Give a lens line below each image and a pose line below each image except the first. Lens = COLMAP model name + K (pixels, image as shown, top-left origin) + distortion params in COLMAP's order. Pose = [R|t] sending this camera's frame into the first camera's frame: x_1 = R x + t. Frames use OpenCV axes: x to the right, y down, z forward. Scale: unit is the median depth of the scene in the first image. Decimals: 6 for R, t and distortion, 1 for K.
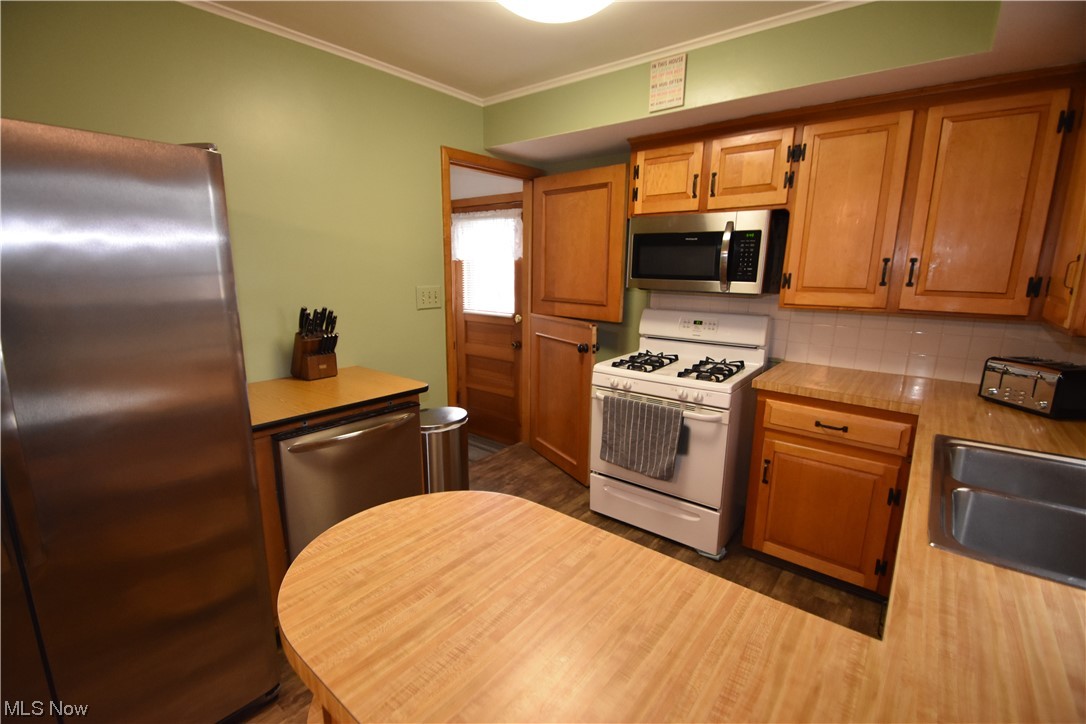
lens RADIAL K [[476.6, 0, 539.2], [0, 476.6, 368.8], [0, 0, 1]] dist [0.022372, -0.019339]
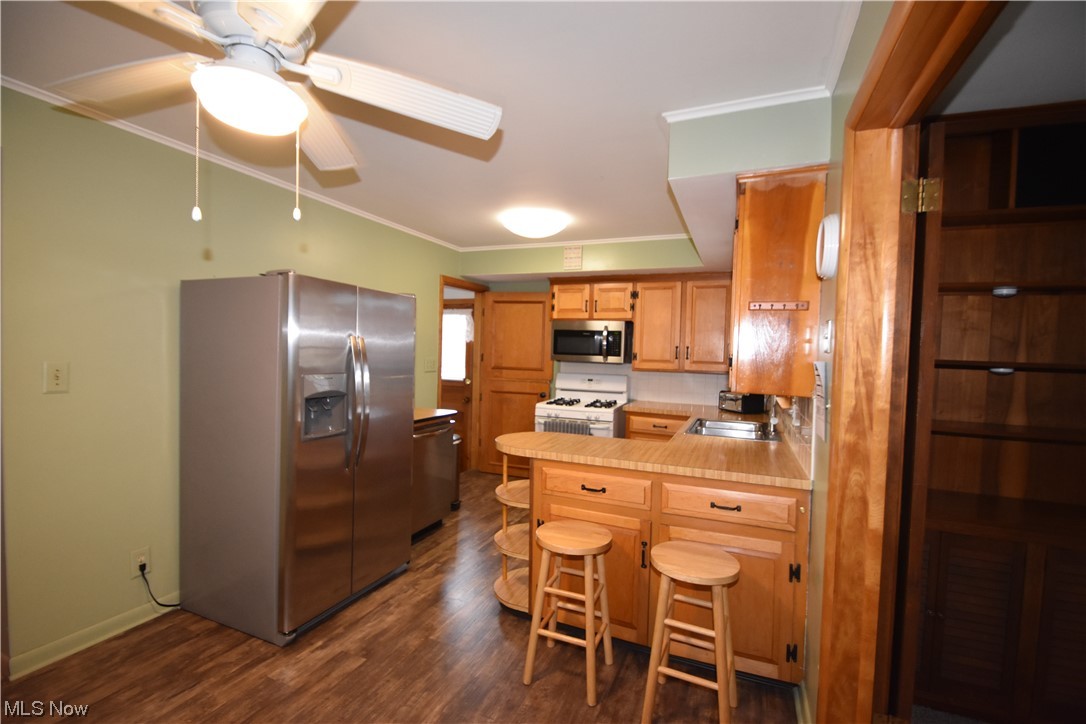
lens RADIAL K [[476.6, 0, 539.2], [0, 476.6, 368.8], [0, 0, 1]] dist [0.022372, -0.019339]
pose [[0.959710, 0.004363, 0.280960, -0.365464], [0.041665, 0.986617, -0.157639, 0.141427], [-0.277888, 0.162994, 0.946684, -0.656074]]
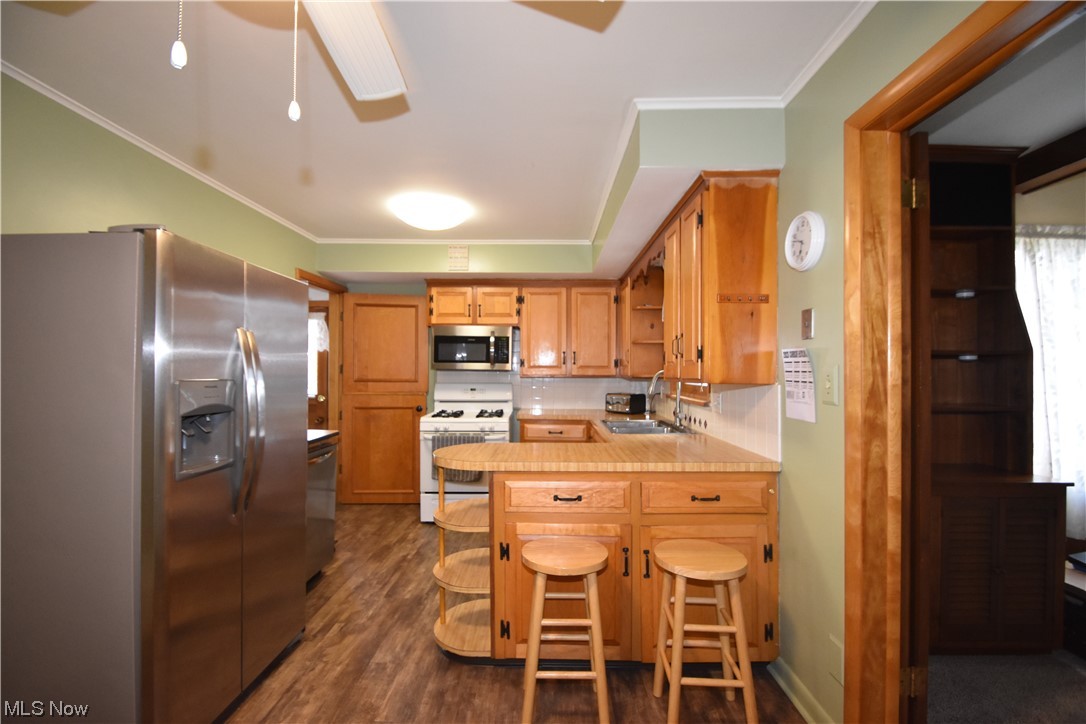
lens RADIAL K [[476.6, 0, 539.2], [0, 476.6, 368.8], [0, 0, 1]] dist [0.022372, -0.019339]
pose [[0.784252, -0.006149, 0.620412, -0.548275], [0.133201, 0.978303, -0.158681, 0.134528], [-0.605975, 0.207086, 0.768056, -0.441297]]
